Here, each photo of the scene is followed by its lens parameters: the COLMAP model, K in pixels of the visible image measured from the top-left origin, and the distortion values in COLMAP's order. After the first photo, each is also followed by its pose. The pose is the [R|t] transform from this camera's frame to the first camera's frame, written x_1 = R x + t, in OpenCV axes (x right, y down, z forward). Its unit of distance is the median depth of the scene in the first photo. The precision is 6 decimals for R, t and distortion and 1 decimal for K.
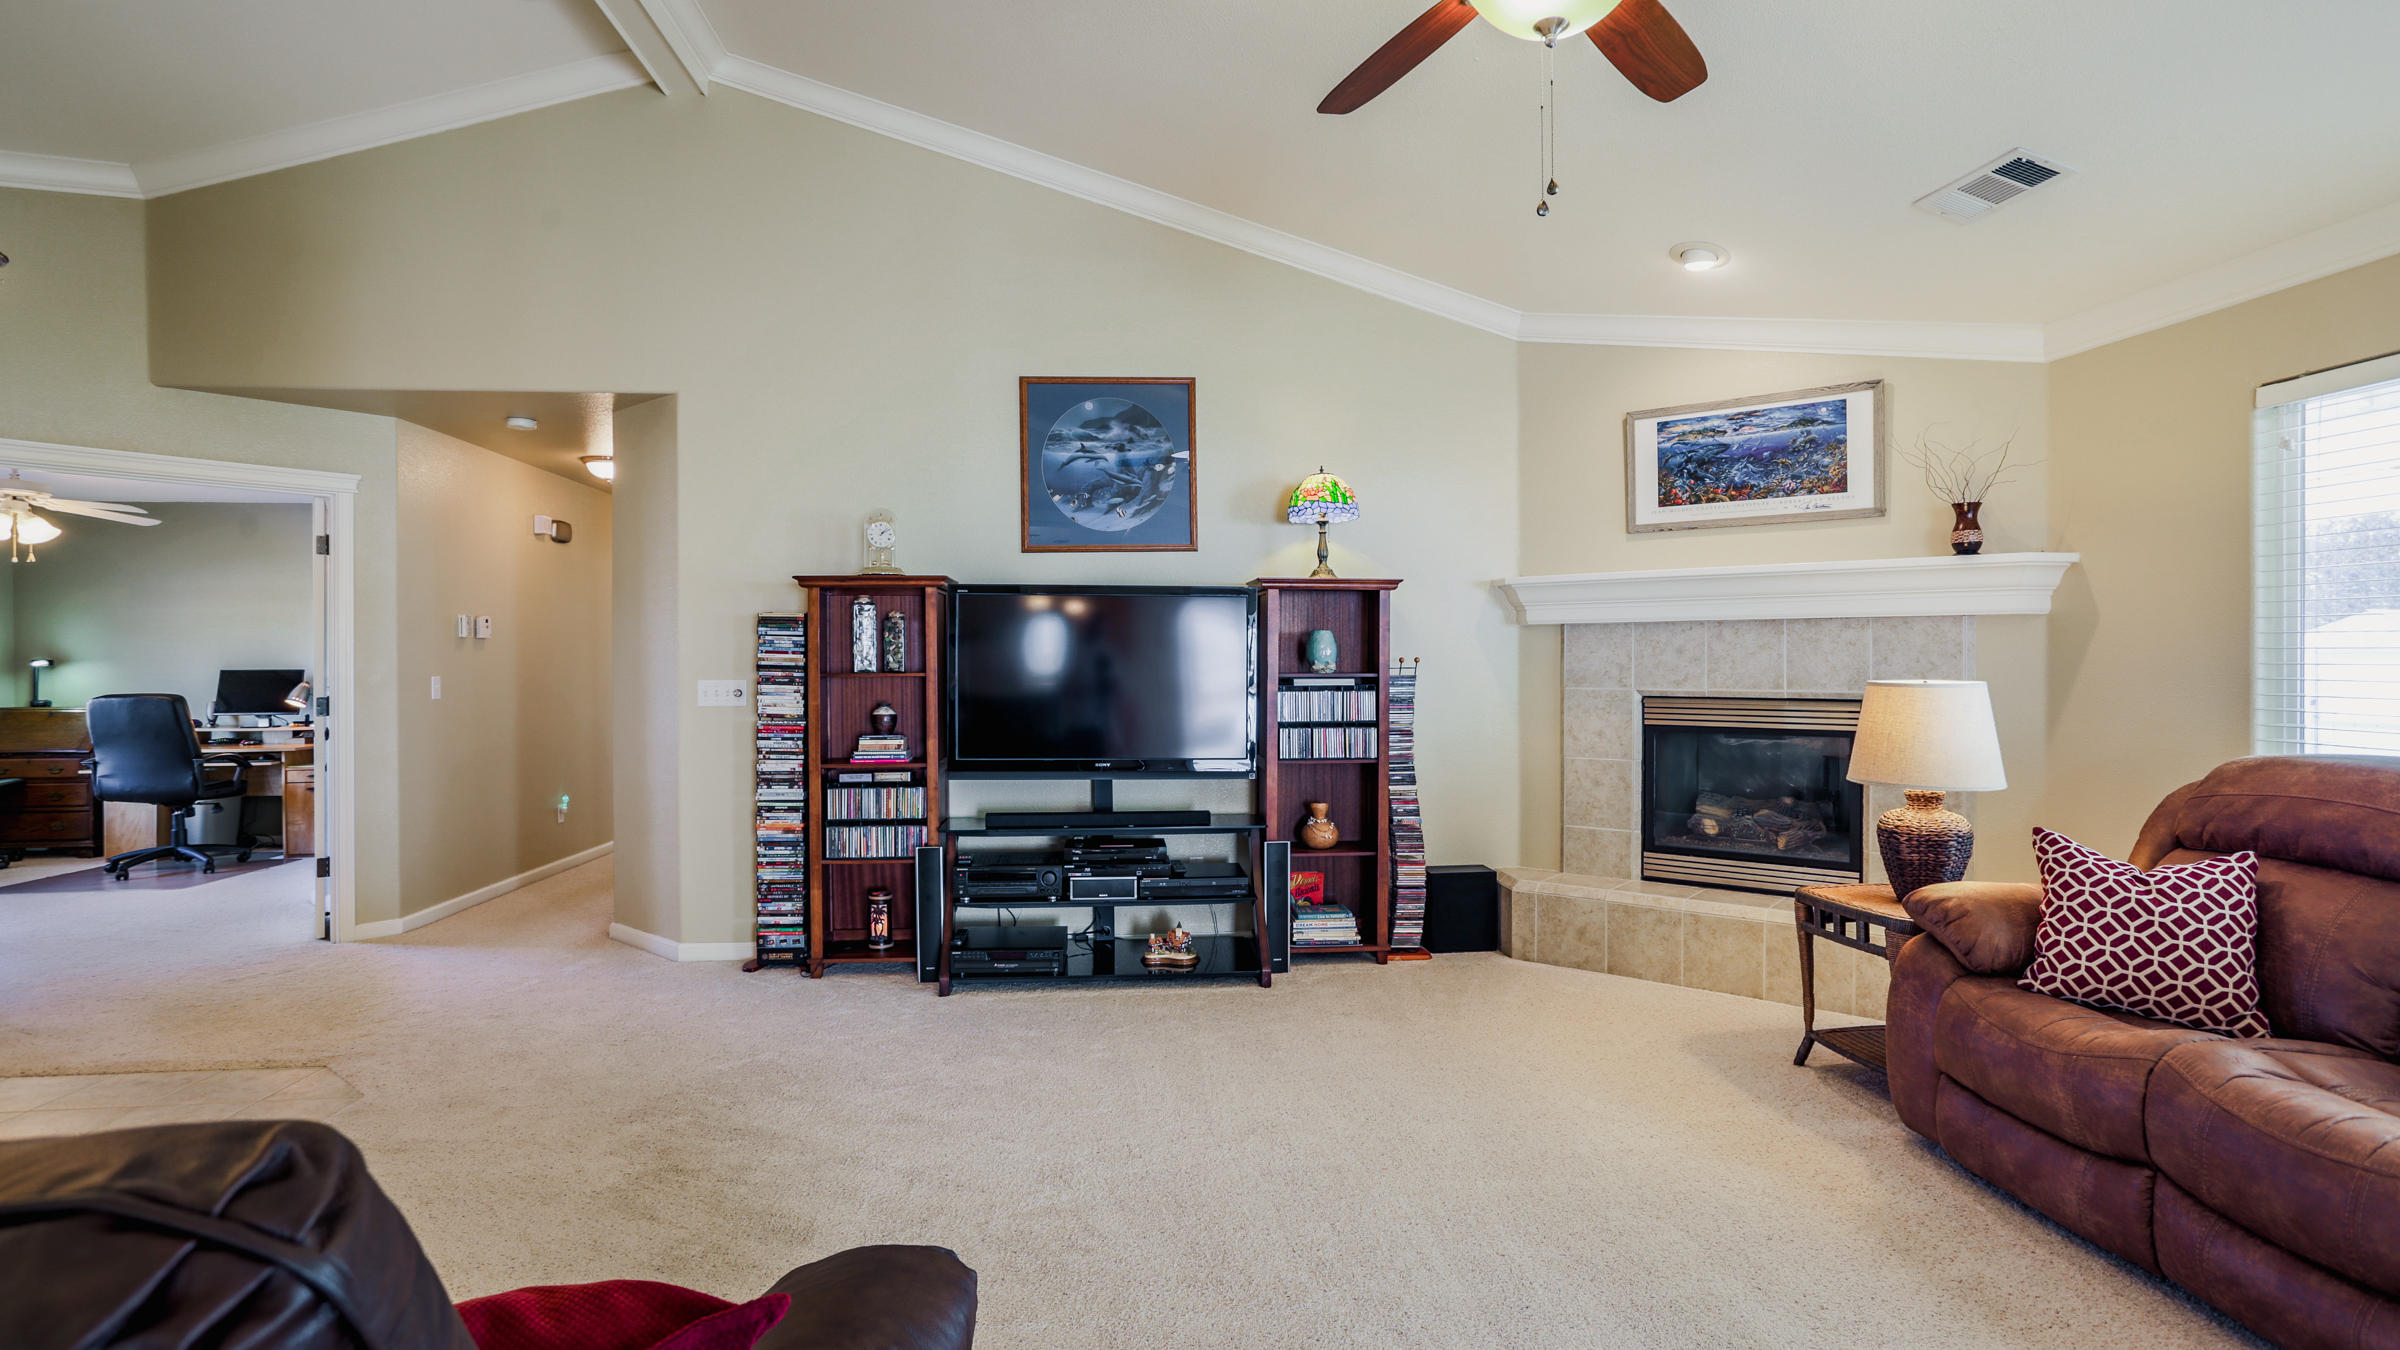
lens RADIAL K [[1191.5, 0, 1196.7], [0, 1191.5, 663.2], [0, 0, 1]] dist [-0.048378, 0.041558]
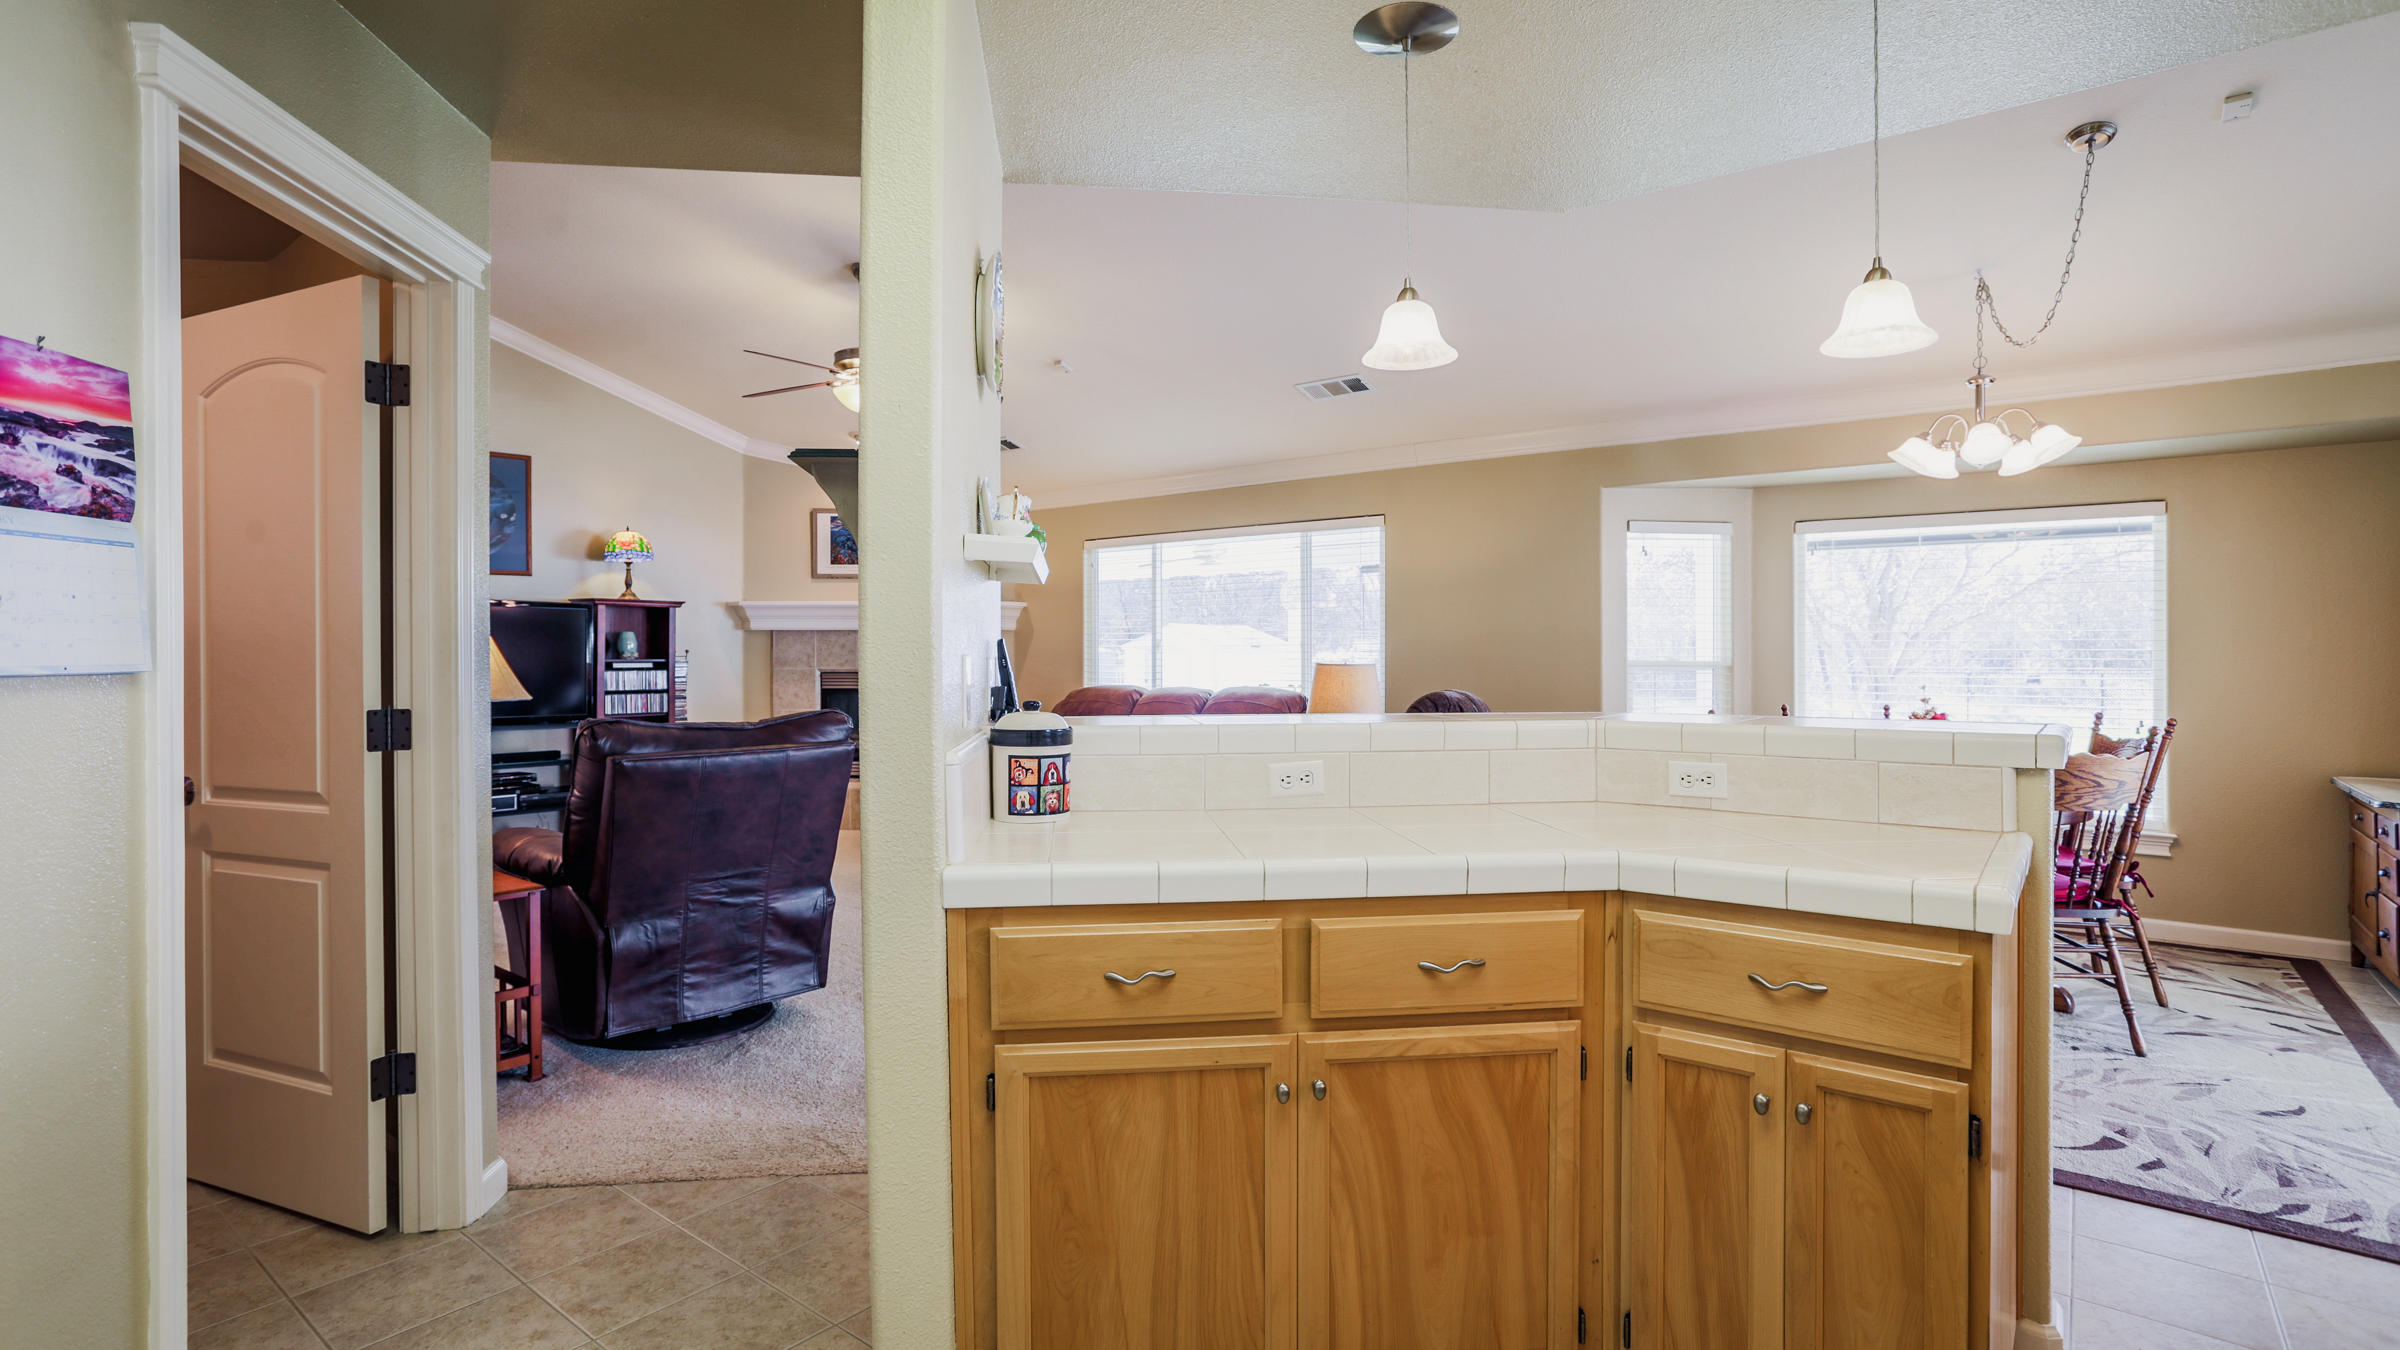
lens RADIAL K [[1191.5, 0, 1196.7], [0, 1191.5, 663.2], [0, 0, 1]] dist [-0.048378, 0.041558]
pose [[0.705230, -0.003807, 0.708968, -0.467852], [-0.000881, 0.999980, 0.006246, 0.002882], [-0.708978, -0.005029, 0.705213, -0.616993]]
